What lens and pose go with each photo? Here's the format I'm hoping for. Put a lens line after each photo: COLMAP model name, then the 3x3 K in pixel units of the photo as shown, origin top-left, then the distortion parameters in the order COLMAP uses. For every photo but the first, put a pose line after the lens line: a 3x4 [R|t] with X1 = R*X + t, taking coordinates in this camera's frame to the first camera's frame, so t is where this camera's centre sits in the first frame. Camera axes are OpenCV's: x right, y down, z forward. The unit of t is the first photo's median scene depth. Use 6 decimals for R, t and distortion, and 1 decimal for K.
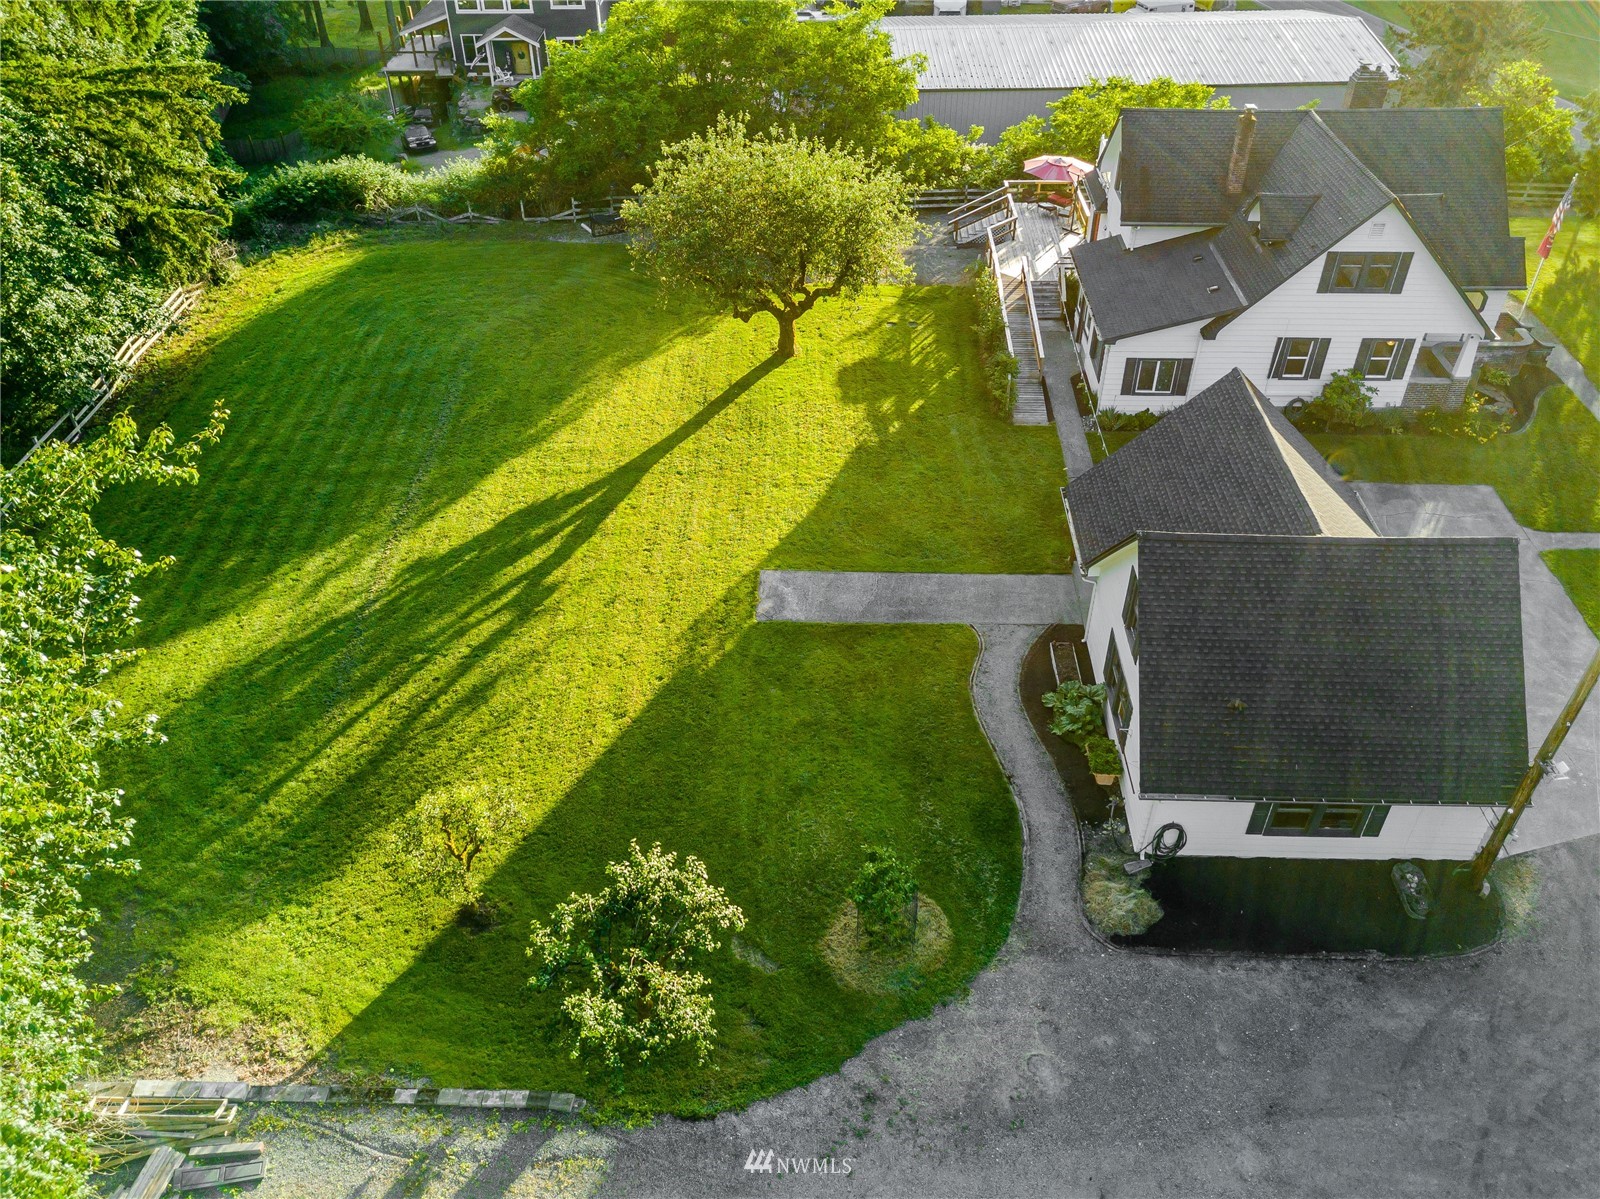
lens RADIAL K [[1226.4, 0, 807.2], [0, 1226.4, 601.7], [0, 0, 1]] dist [0.010049, 0.006753]
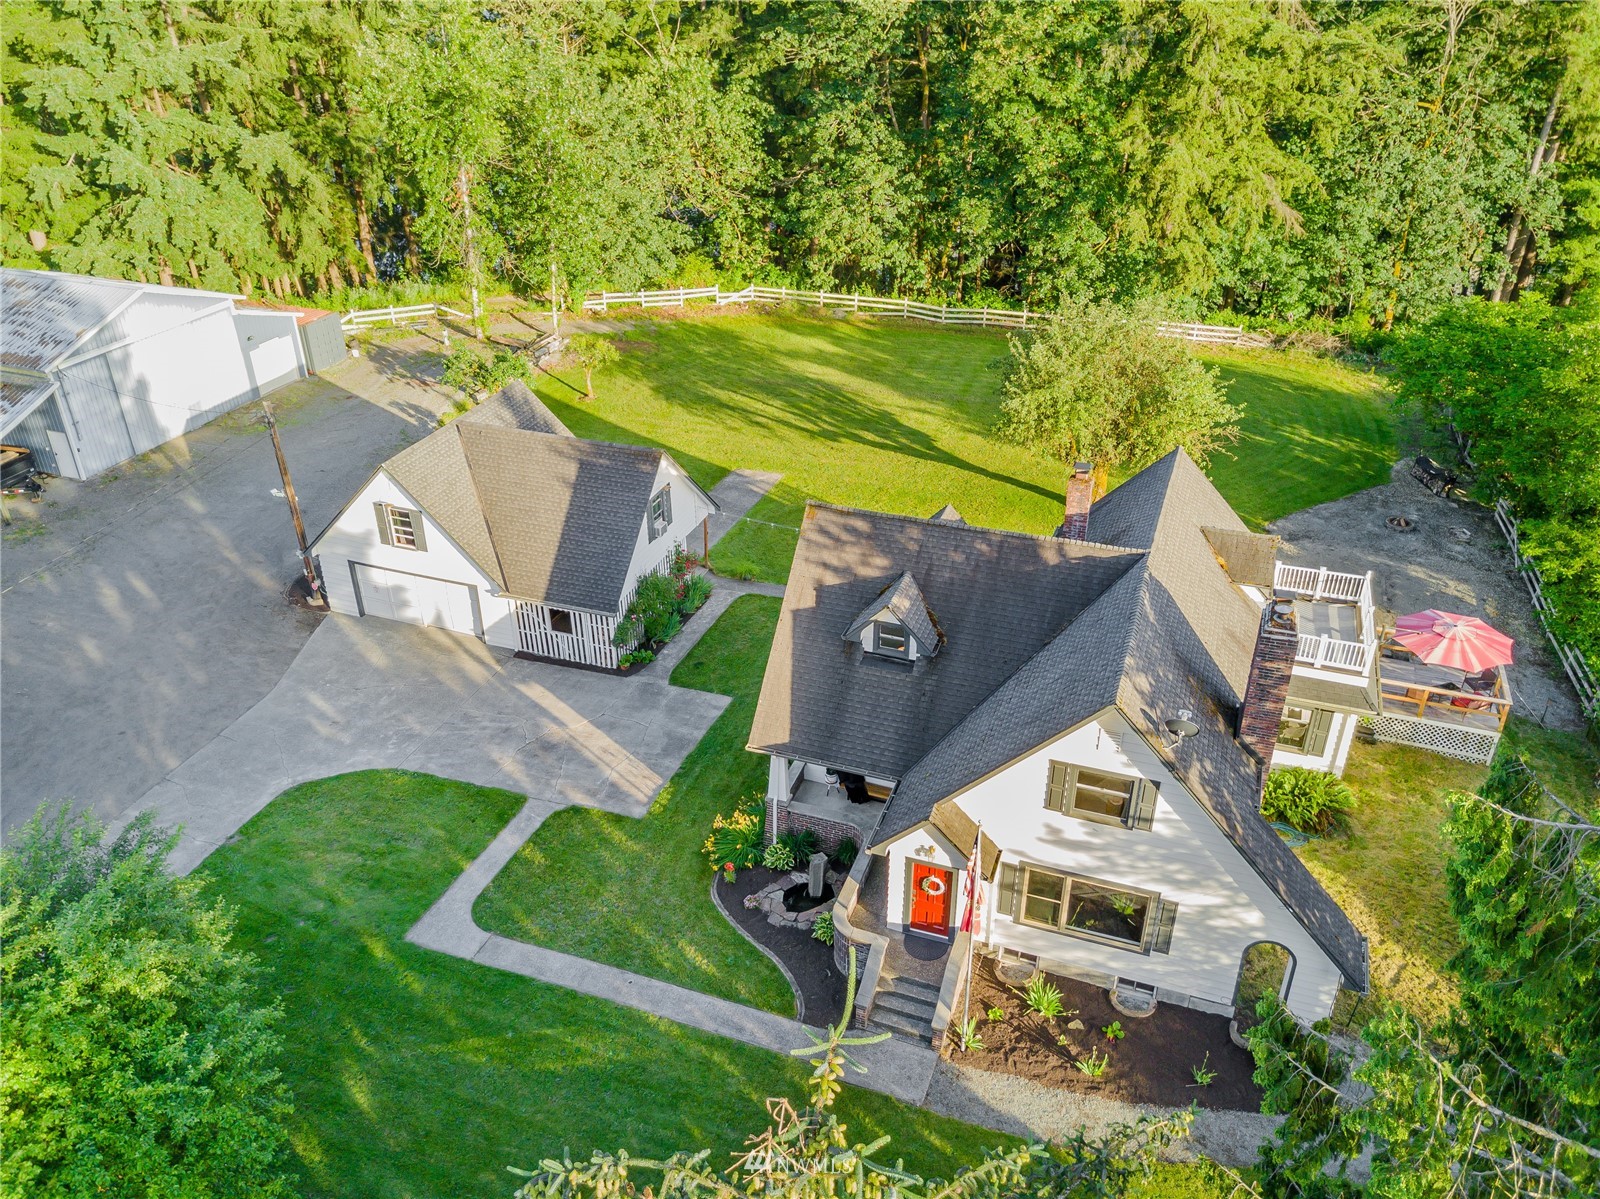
lens RADIAL K [[1226.4, 0, 807.2], [0, 1226.4, 601.7], [0, 0, 1]] dist [0.010049, 0.006753]
pose [[-0.312127, 0.483137, -0.818019, 1.094595], [-0.581286, 0.583935, 0.566681, -0.697387], [0.751454, 0.652379, 0.098579, 0.861451]]
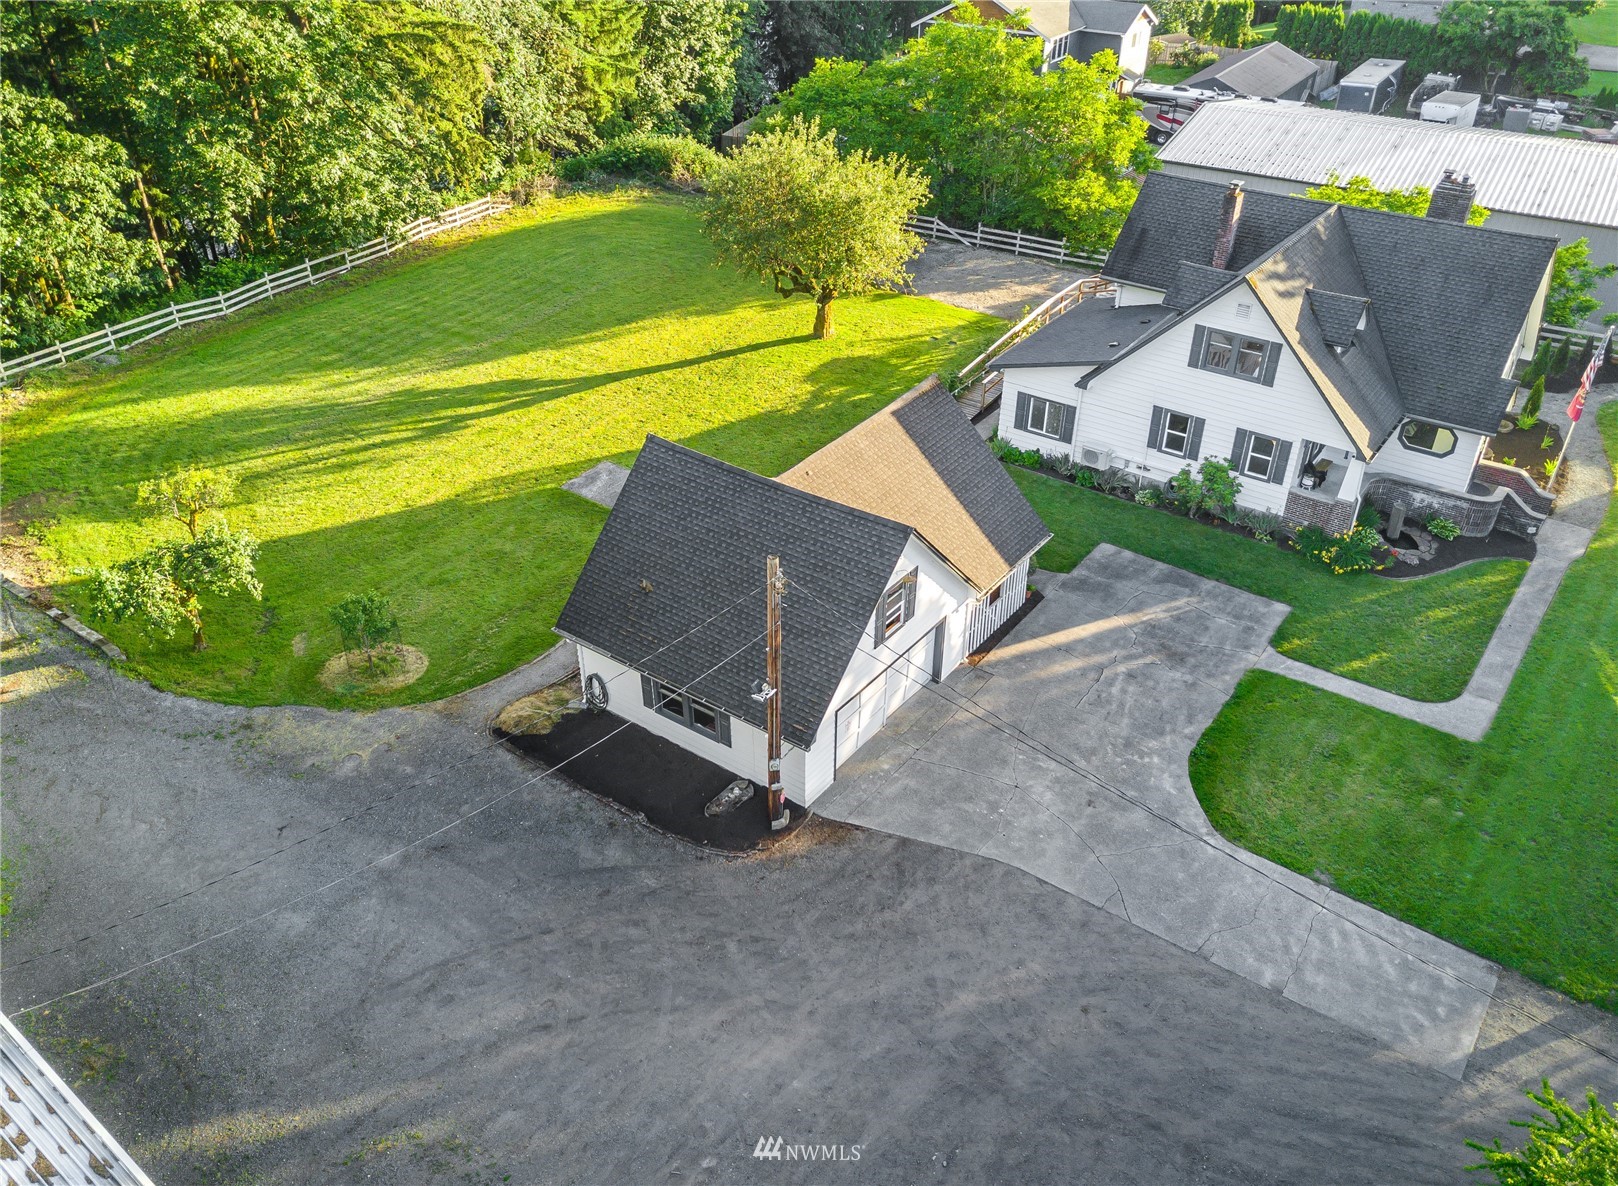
lens RADIAL K [[1327.4, 0, 774.6], [0, 1327.4, 596.8], [0, 0, 1]] dist [0.015317, 0.007063]
pose [[0.818862, 0.313781, -0.480632, 0.681733], [-0.351856, 0.935982, 0.011592, 0.022168], [0.453500, 0.159621, 0.876846, -0.043039]]
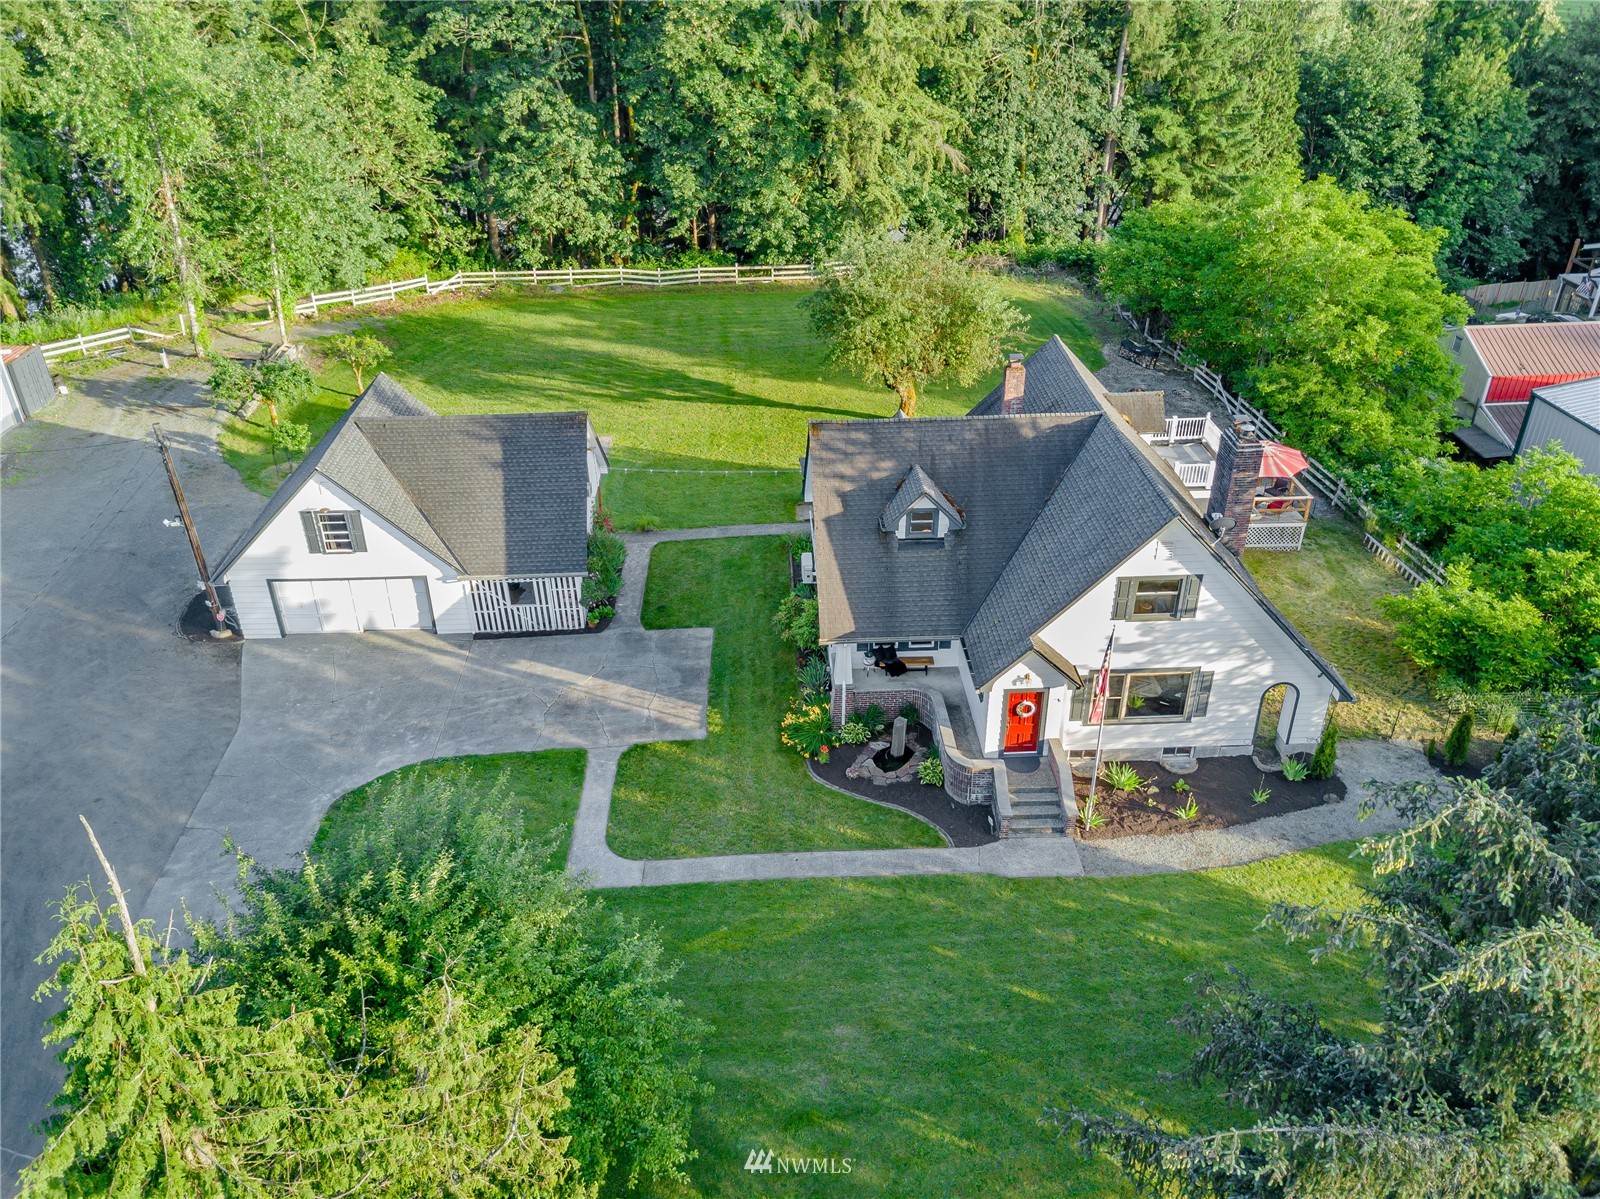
lens RADIAL K [[1227.3, 0, 800.0], [0, 1227.3, 599.5], [0, 0, 1]] dist [0.017663, -0.000929]
pose [[0.076306, 0.516449, -0.852911, 1.233569], [-0.609409, 0.701195, 0.370062, -0.524588], [0.789176, 0.491534, 0.368234, 0.635340]]
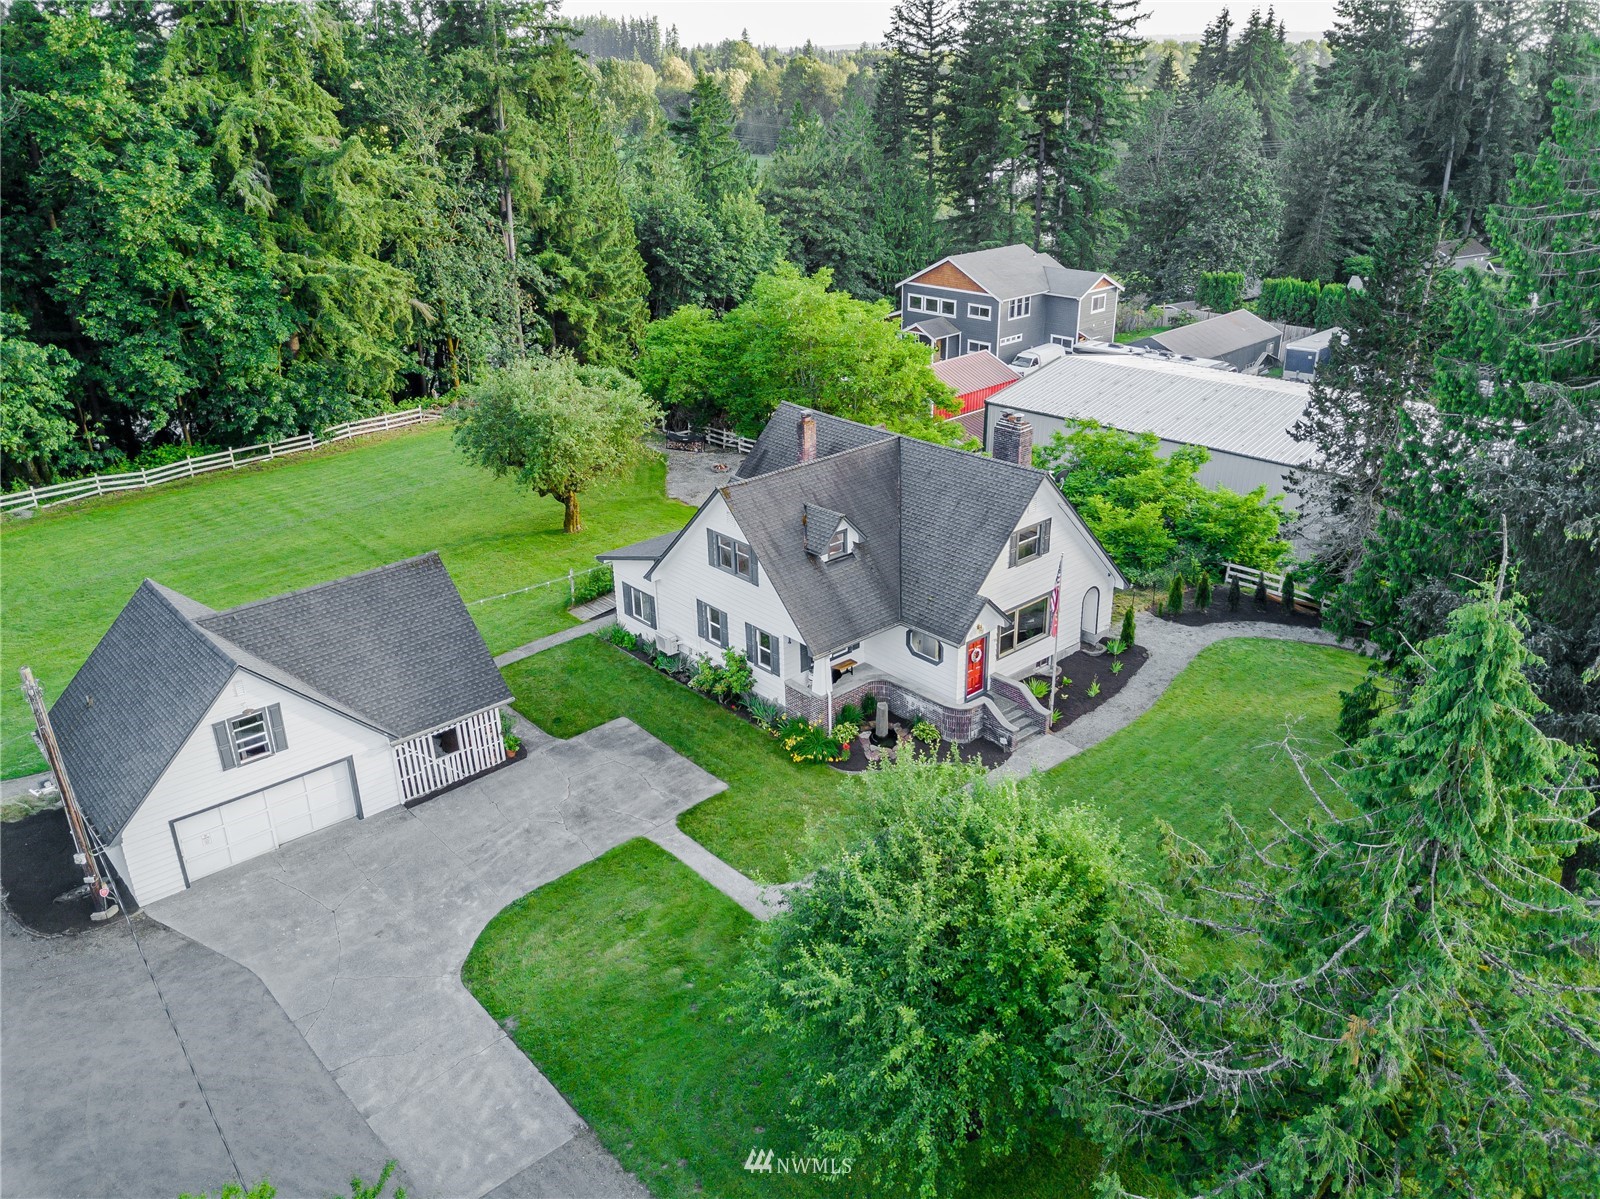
lens RADIAL K [[1227.3, 0, 800.0], [0, 1227.3, 599.5], [0, 0, 1]] dist [0.017663, -0.000929]
pose [[0.686934, 0.287489, -0.667437, 1.153037], [-0.436525, 0.897505, -0.062690, -0.182580], [0.581006, 0.334417, 0.742023, 0.241706]]
